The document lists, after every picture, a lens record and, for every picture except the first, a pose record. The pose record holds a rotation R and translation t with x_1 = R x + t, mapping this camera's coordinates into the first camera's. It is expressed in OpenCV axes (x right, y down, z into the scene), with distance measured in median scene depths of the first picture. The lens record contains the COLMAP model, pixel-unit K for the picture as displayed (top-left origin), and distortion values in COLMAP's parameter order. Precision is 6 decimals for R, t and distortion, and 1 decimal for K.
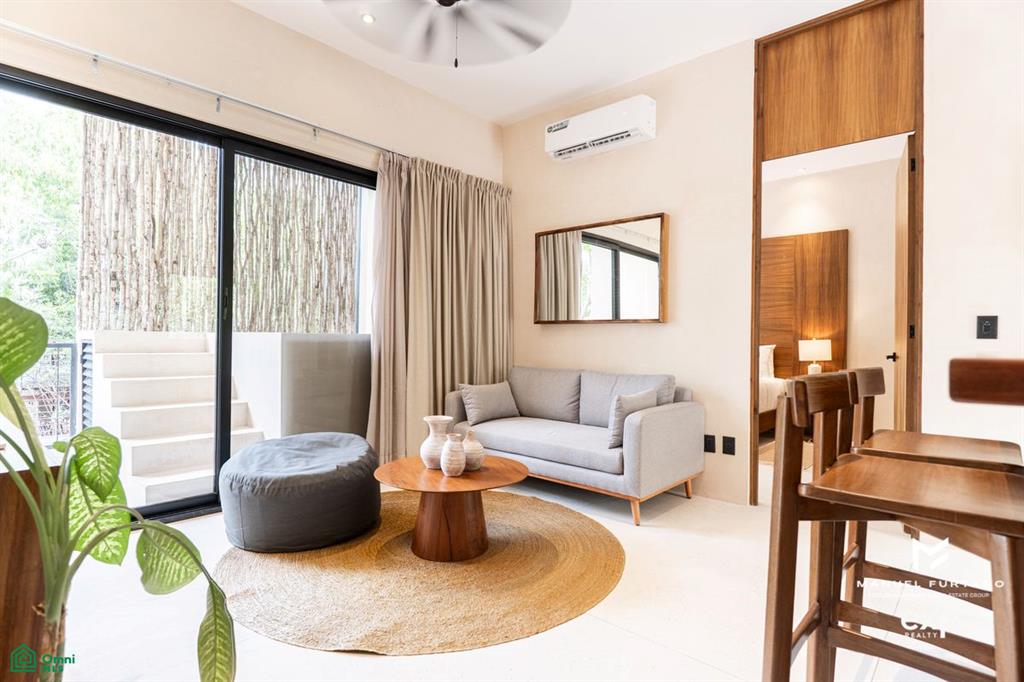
lens RADIAL K [[517.3, 0, 507.9], [0, 517.3, 341.0], [0, 0, 1]] dist [-0.002724, -0.000463]
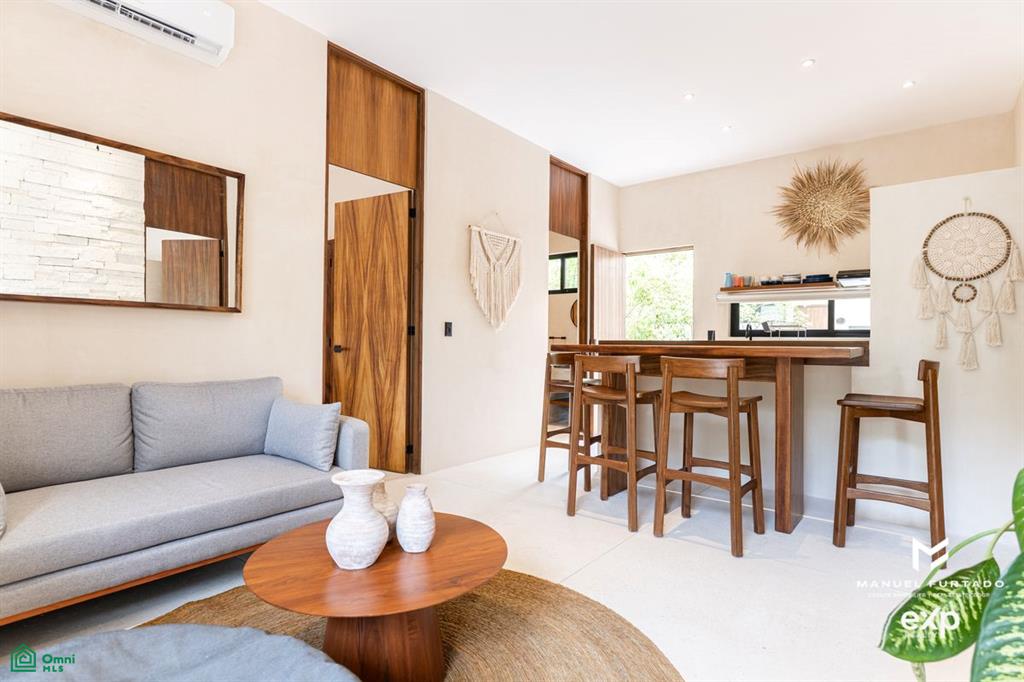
lens RADIAL K [[517.3, 0, 507.9], [0, 517.3, 341.0], [0, 0, 1]] dist [-0.002724, -0.000463]
pose [[-0.050383, -0.009941, 0.998680, -0.493794], [-0.010269, 0.999903, 0.009435, -0.003693], [-0.998677, -0.009780, -0.050481, 0.606461]]
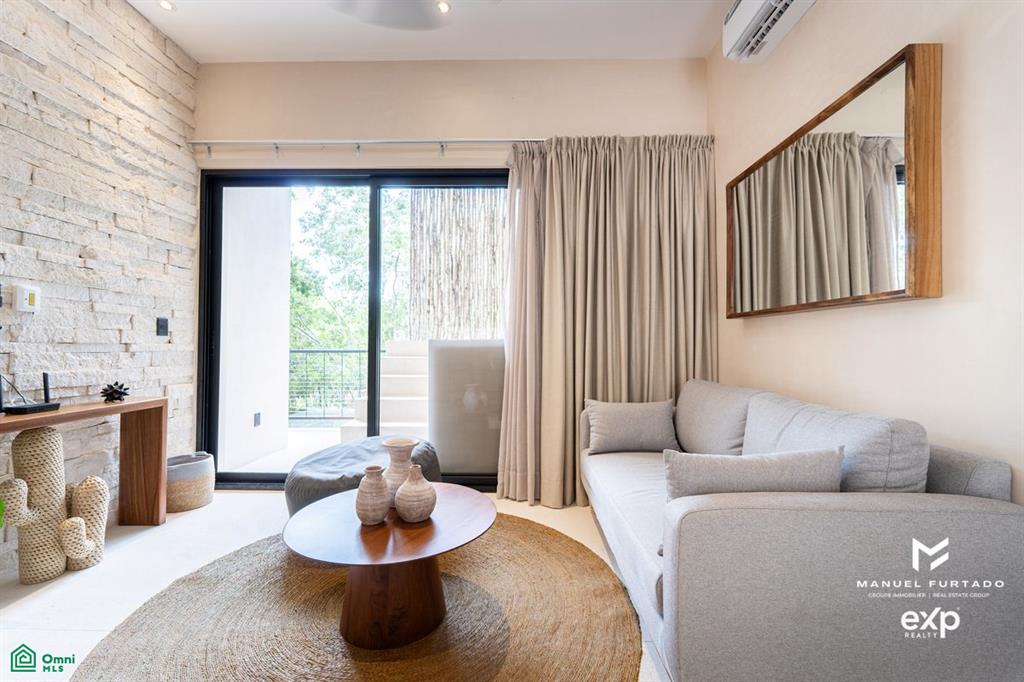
lens RADIAL K [[431.0, 0, 512.9], [0, 431.0, 335.1], [0, 0, 1]] dist [0.006360, 0.000364]
pose [[0.654855, -0.029014, -0.755197, 0.342481], [0.004440, 0.999393, -0.034546, 0.007096], [0.755742, 0.019269, 0.654586, 0.494374]]
